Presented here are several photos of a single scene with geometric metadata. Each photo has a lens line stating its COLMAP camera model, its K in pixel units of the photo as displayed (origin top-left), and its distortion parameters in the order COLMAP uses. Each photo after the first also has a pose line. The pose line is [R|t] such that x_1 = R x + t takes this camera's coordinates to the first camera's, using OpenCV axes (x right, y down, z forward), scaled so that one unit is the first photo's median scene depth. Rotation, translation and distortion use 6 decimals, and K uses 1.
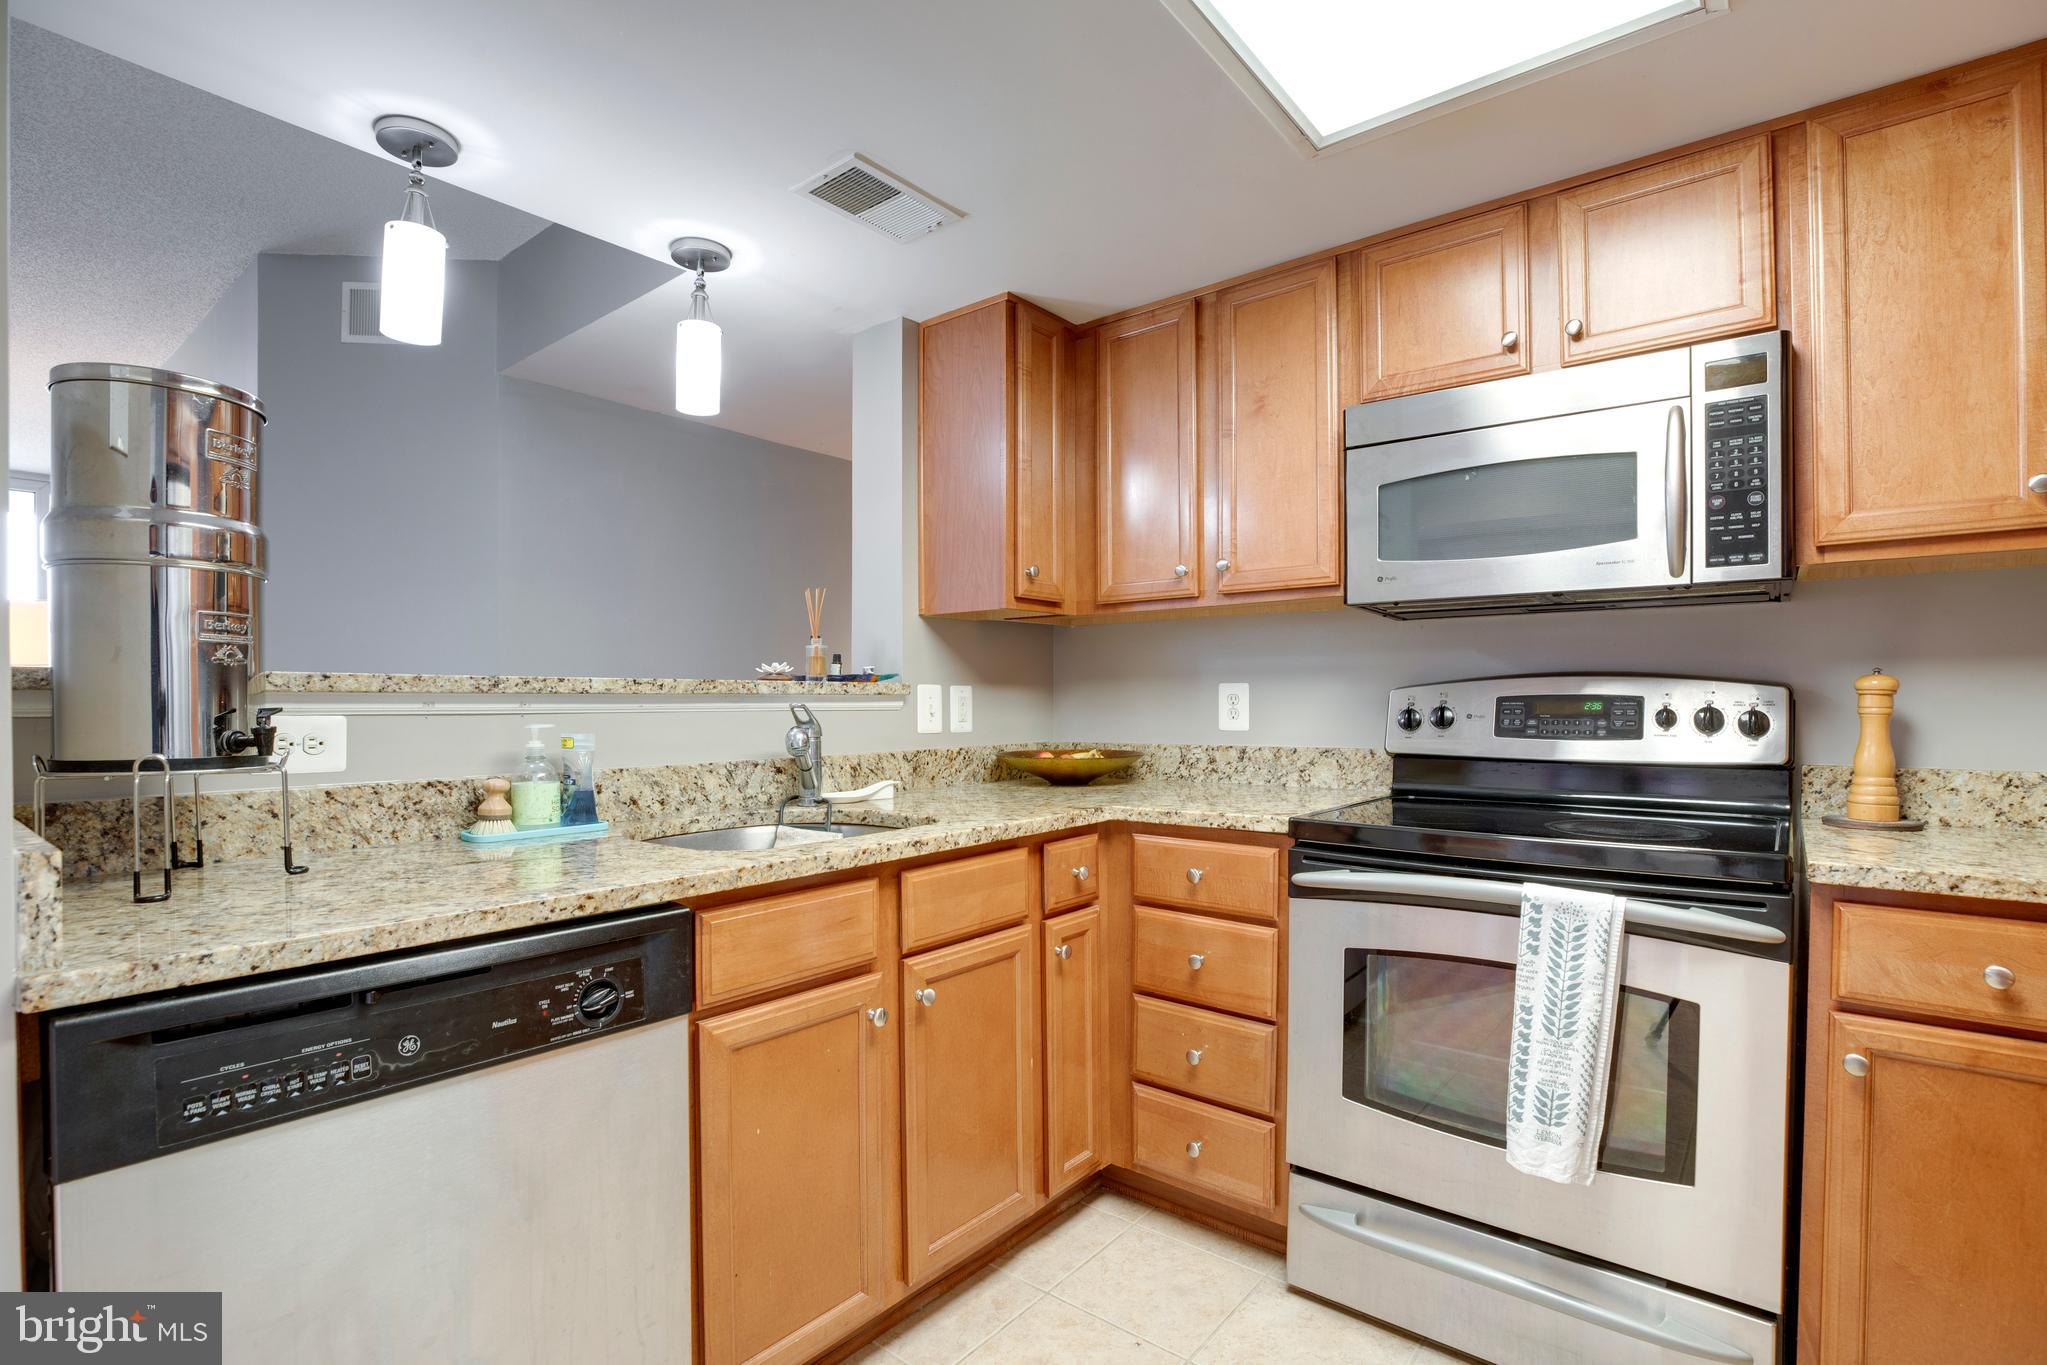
lens RADIAL K [[956.7, 0, 1035.8], [0, 956.7, 712.8], [0, 0, 1]] dist [-0.043470, 0.010779]
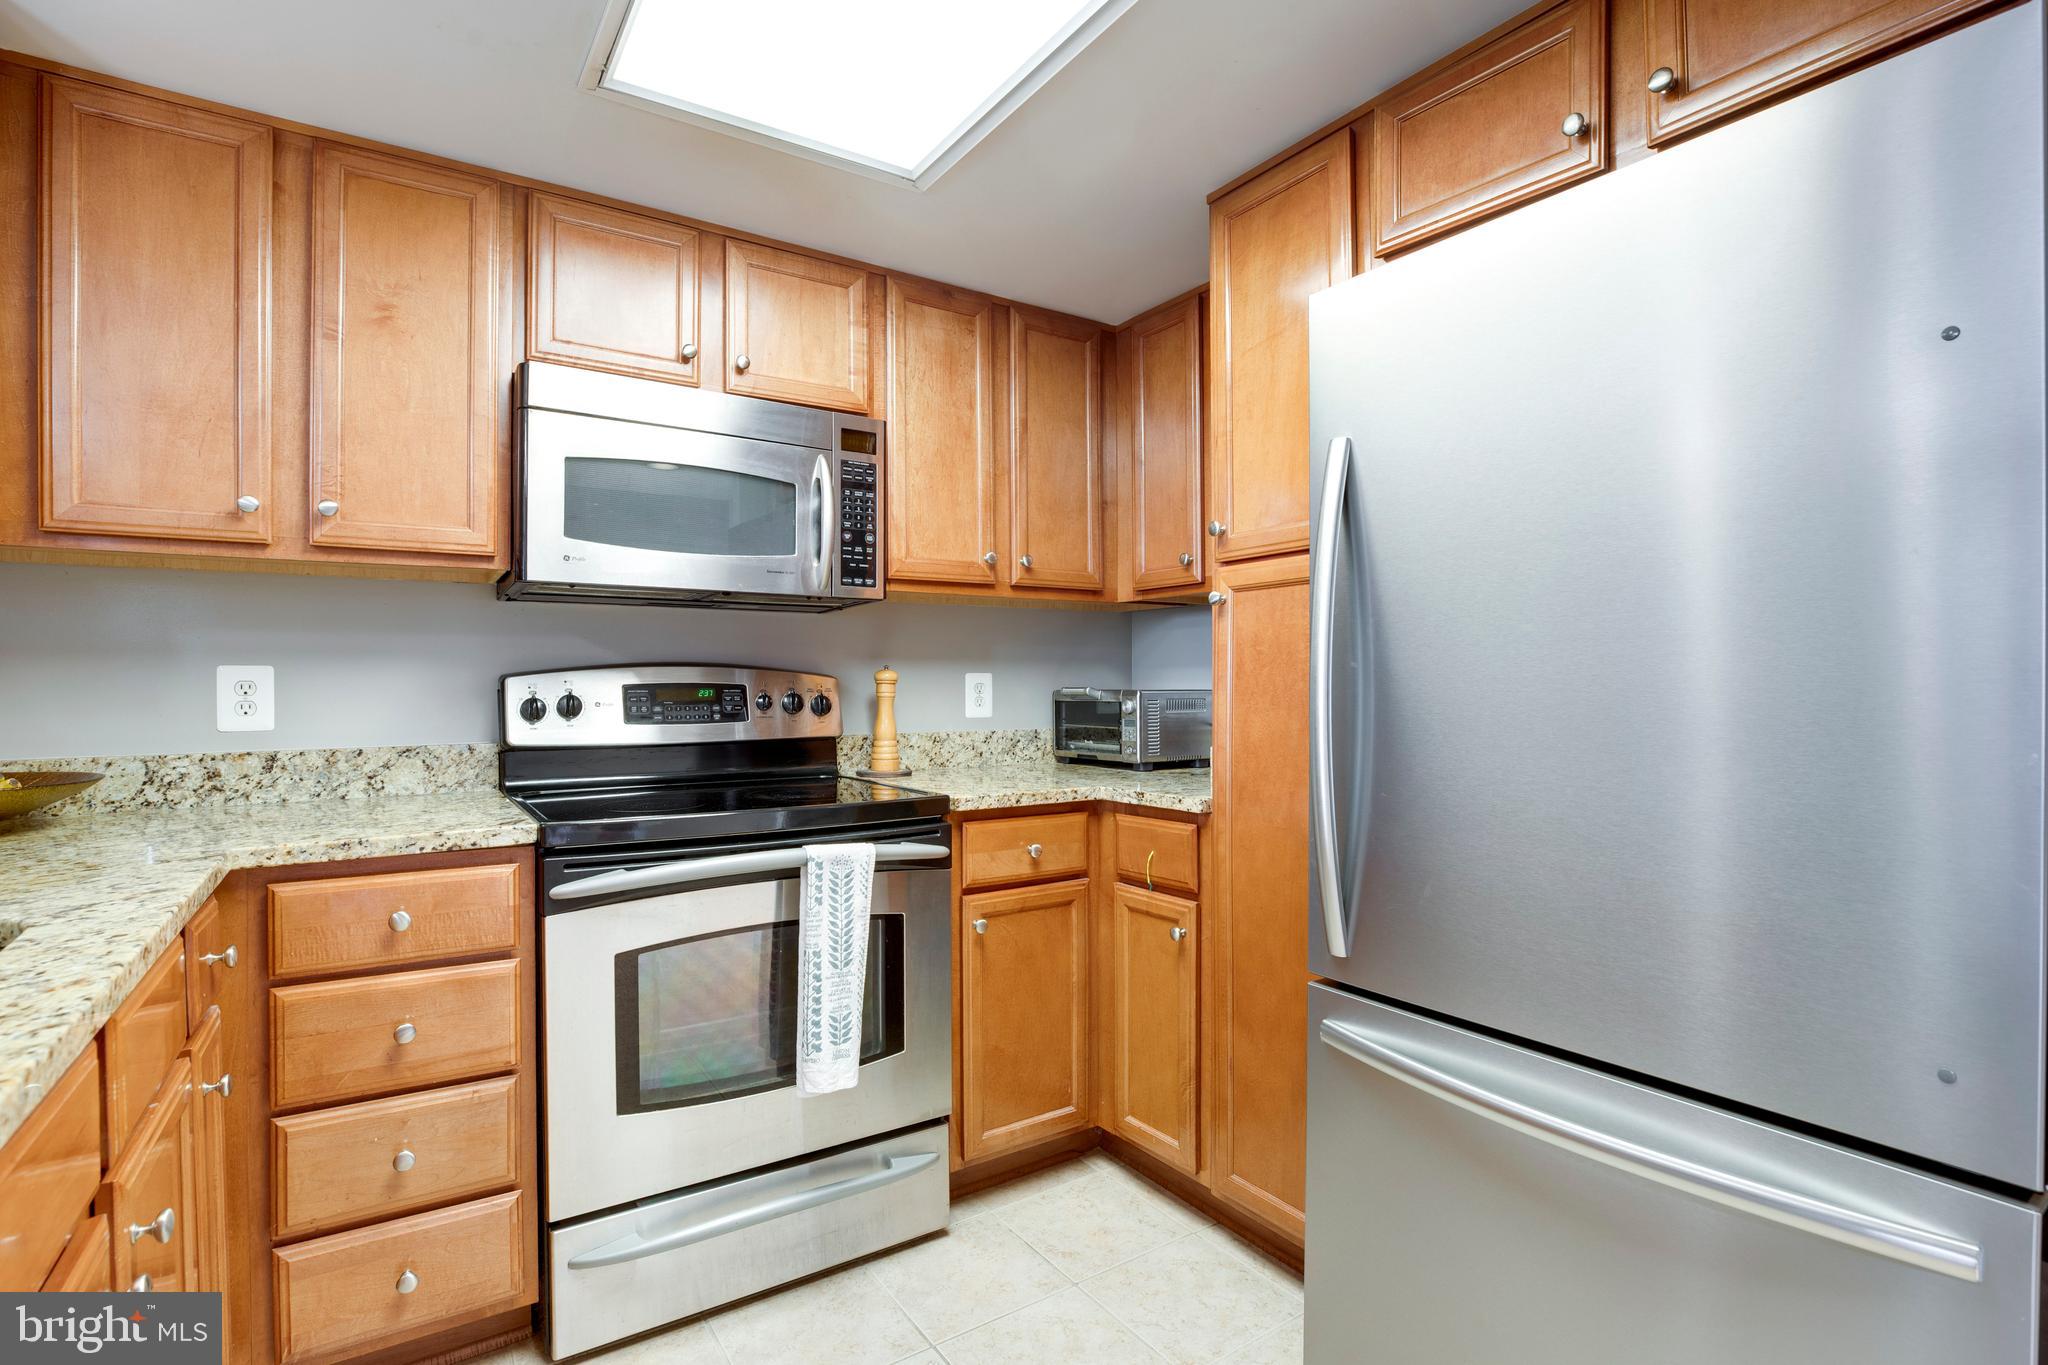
lens RADIAL K [[957.2, 0, 1022.0], [0, 957.2, 692.0], [0, 0, 1]] dist [-0.043470, 0.010779]
pose [[0.302159, -0.004460, 0.953247, -0.424609], [0.014866, 0.999889, -0.000034, -0.003197], [-0.953142, 0.014181, 0.302192, 0.327857]]
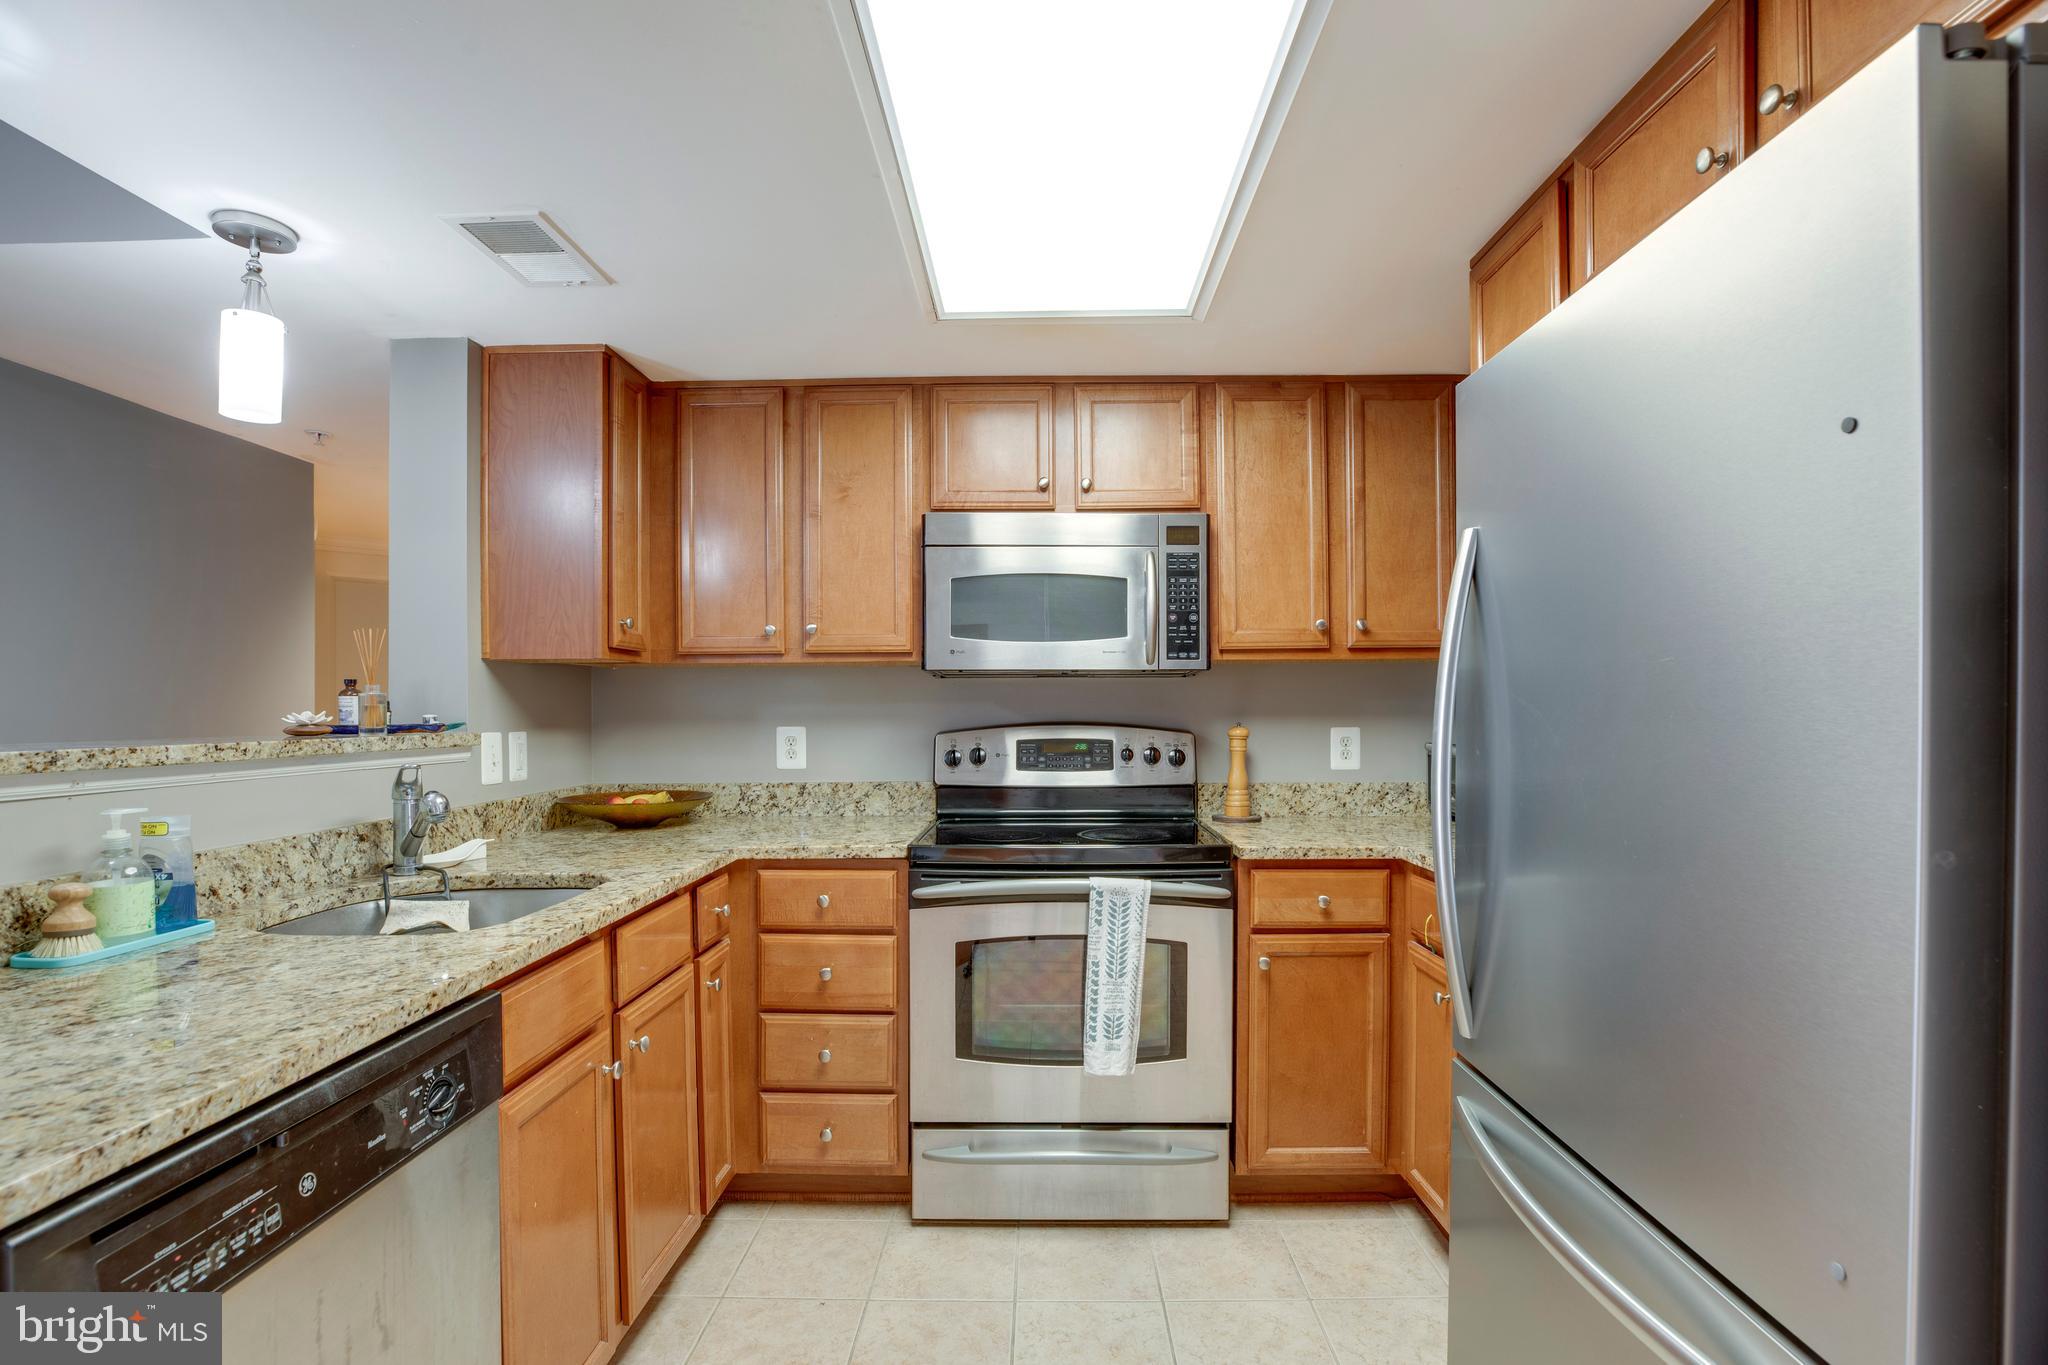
lens RADIAL K [[957.2, 0, 1040.7], [0, 957.2, 721.6], [0, 0, 1]] dist [-0.043470, 0.010779]
pose [[0.785210, -0.008135, 0.619176, -0.375449], [0.009428, 0.999955, 0.001182, -0.051810], [-0.619158, 0.004910, 0.785251, -0.090492]]
